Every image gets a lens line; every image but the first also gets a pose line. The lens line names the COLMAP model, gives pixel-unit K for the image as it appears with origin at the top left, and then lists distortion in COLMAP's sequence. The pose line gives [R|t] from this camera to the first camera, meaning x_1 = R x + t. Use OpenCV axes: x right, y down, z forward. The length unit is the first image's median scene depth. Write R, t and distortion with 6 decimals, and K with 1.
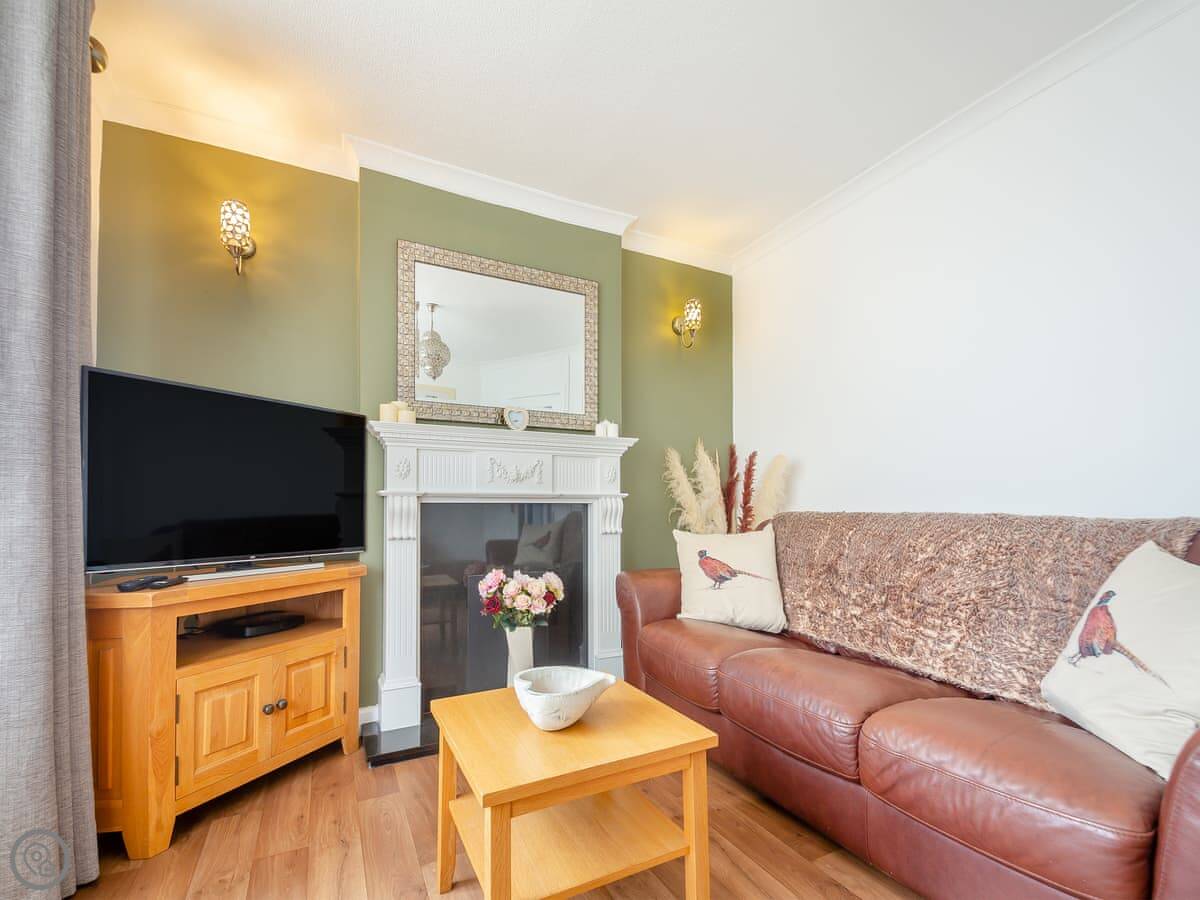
lens RADIAL K [[529.8, 0, 565.6], [0, 529.8, 498.3], [0, 0, 1]] dist [-0.004207, -0.001226]
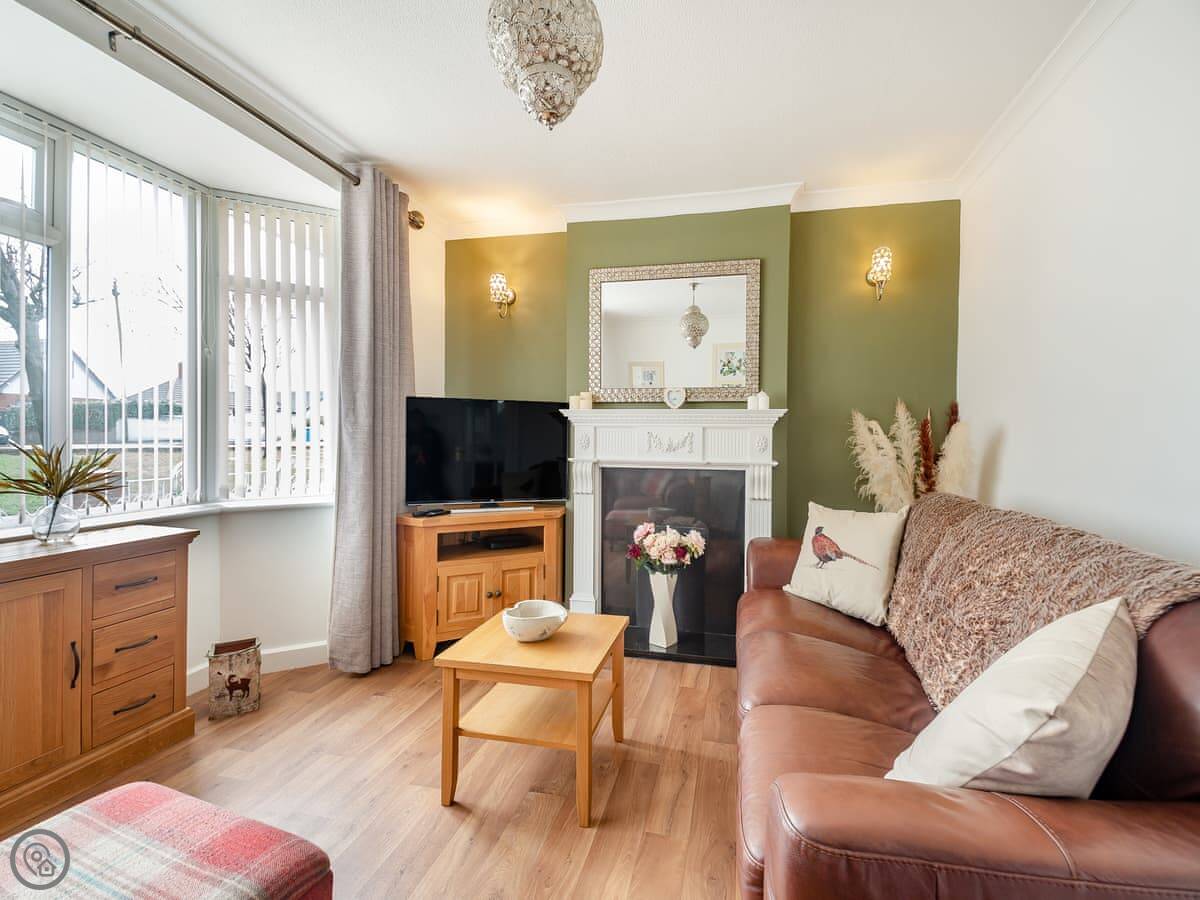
lens RADIAL K [[505.3, 0, 605.6], [0, 505.3, 447.6], [0, 0, 1]] dist [0.001538, -0.000031]
pose [[0.772287, 0.016180, -0.635068, 0.552056], [0.007804, 0.999359, 0.034952, -0.085813], [0.635226, -0.031949, 0.771665, 0.027137]]
